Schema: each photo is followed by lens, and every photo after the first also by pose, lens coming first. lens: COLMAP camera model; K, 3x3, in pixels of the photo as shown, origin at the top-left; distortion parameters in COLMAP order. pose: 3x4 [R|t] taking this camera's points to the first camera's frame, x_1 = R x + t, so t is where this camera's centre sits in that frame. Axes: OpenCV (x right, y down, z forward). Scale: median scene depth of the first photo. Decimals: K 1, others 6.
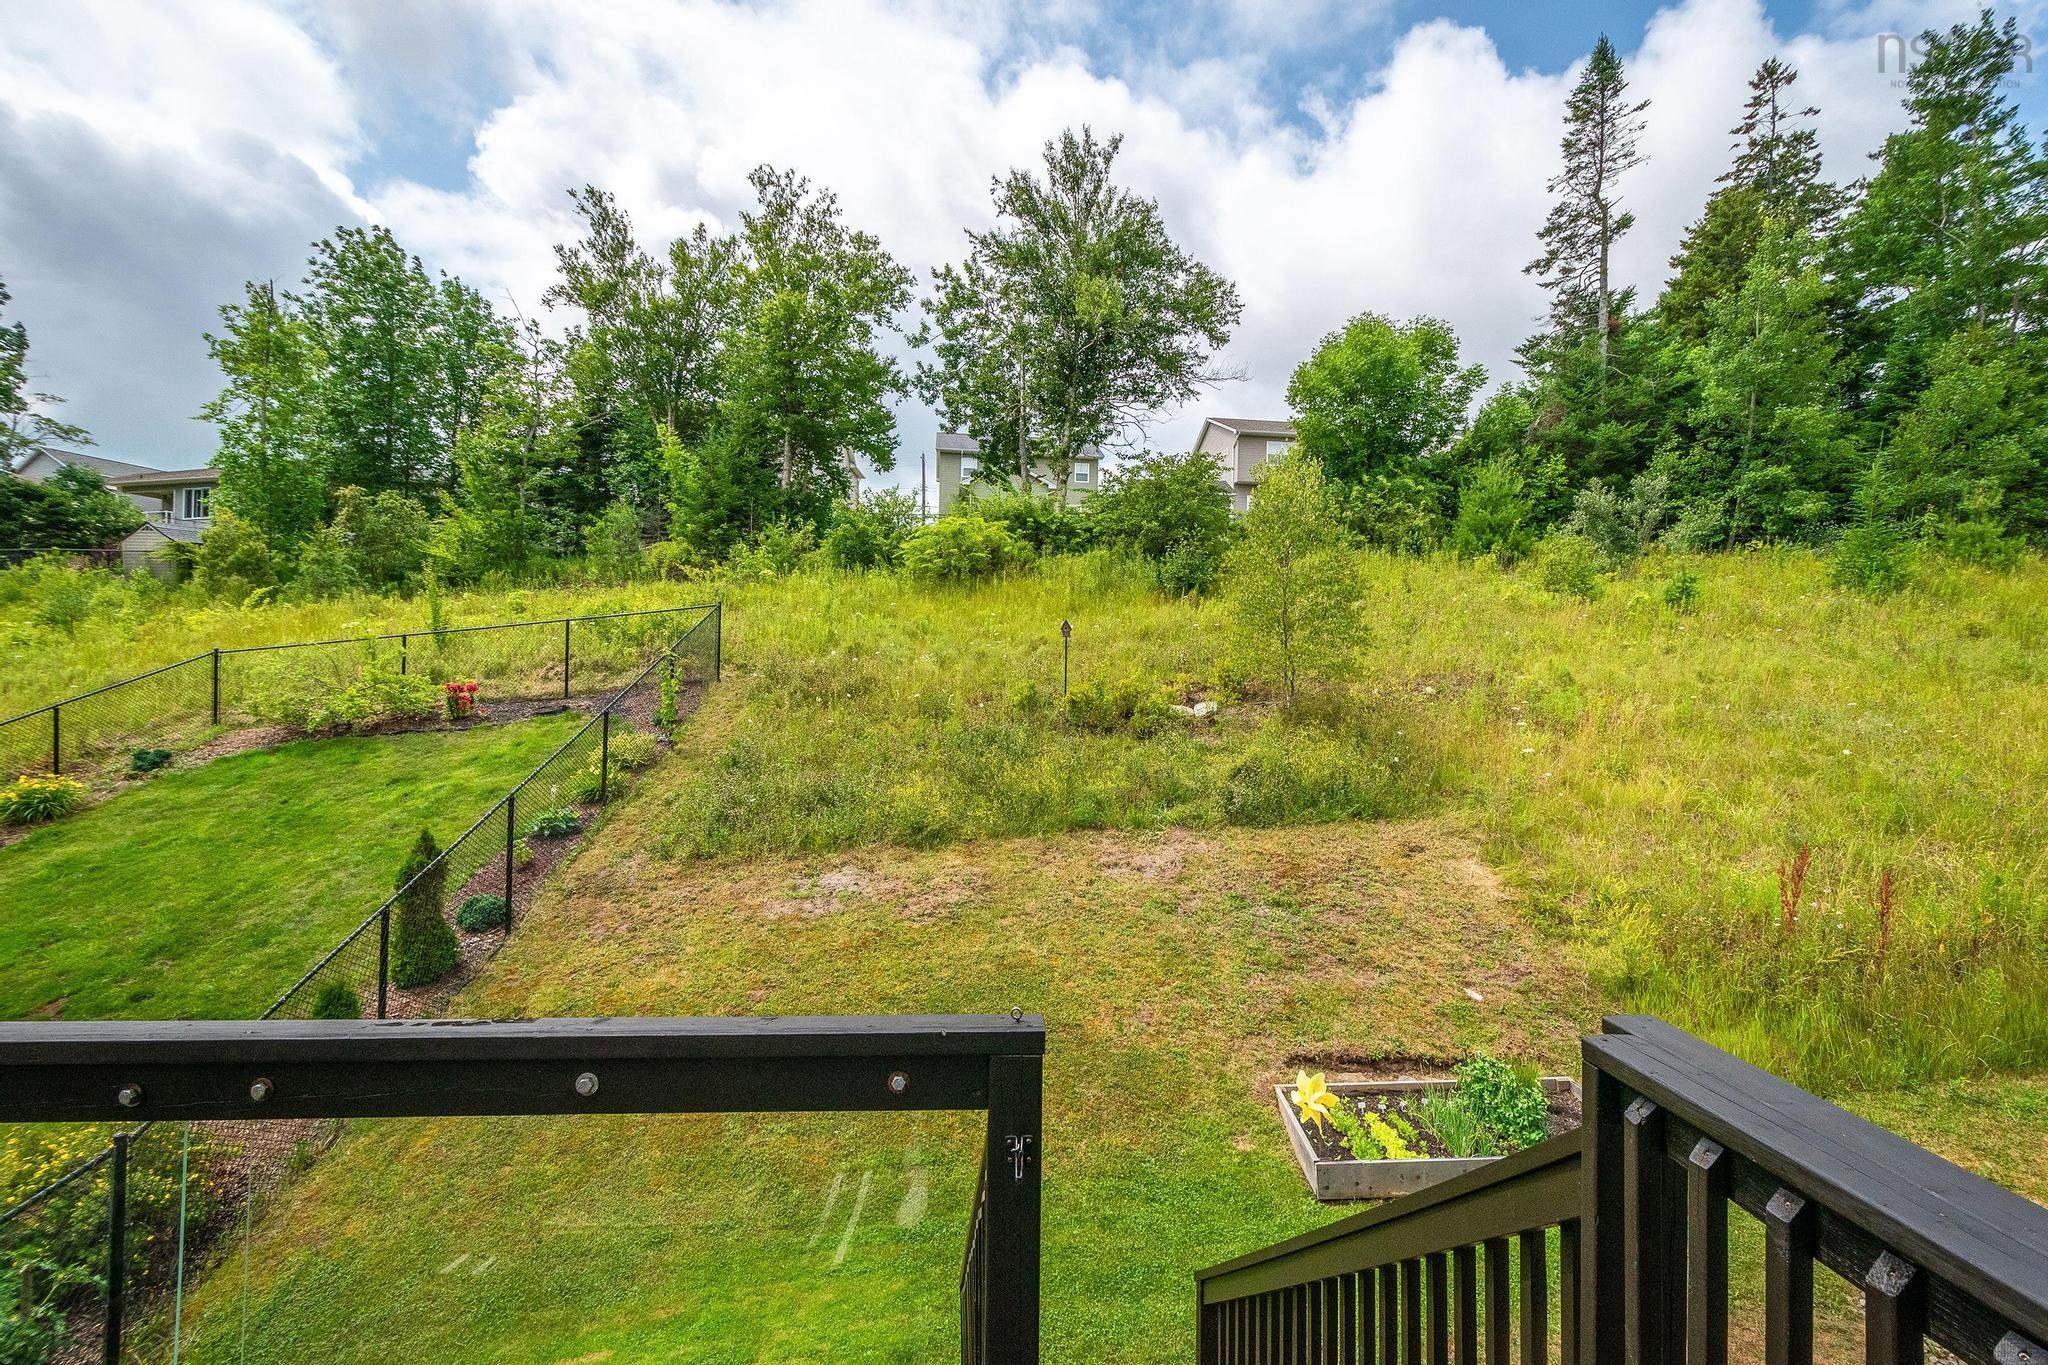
lens RADIAL K [[900.1, 0, 1021.1], [0, 900.1, 688.4], [0, 0, 1]] dist [0.012485, 0.000853]
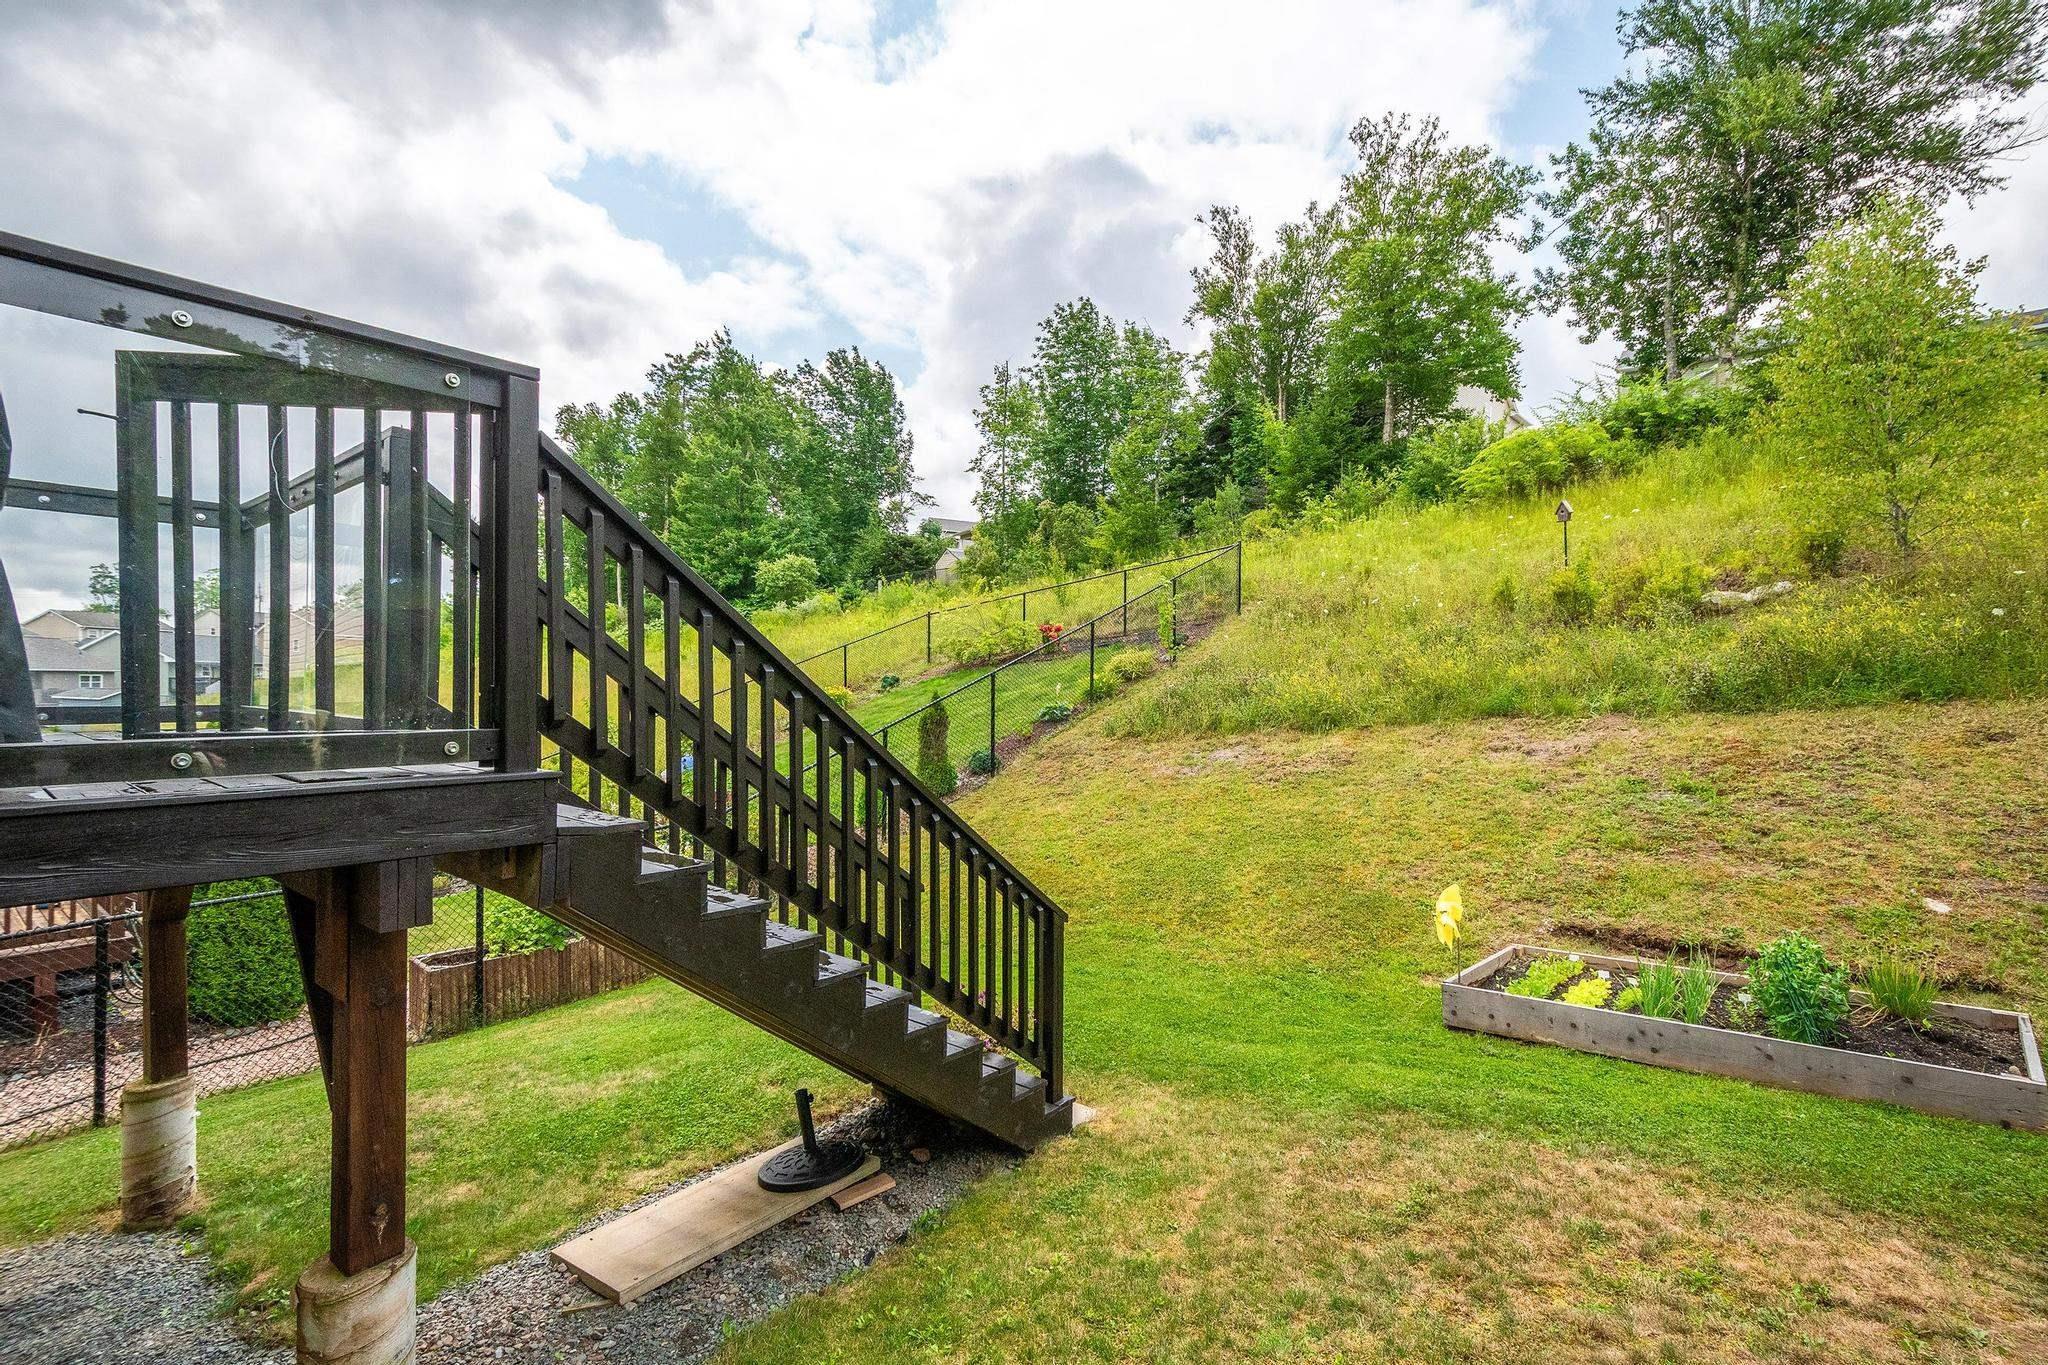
lens RADIAL K [[900.1, 0, 1023.4], [0, 900.1, 680.2], [0, 0, 1]] dist [0.012485, 0.000853]
pose [[0.747399, -0.004410, -0.664361, 0.099117], [0.002905, 0.999990, -0.003370, 0.039087], [0.664369, 0.000589, 0.747404, 0.014796]]
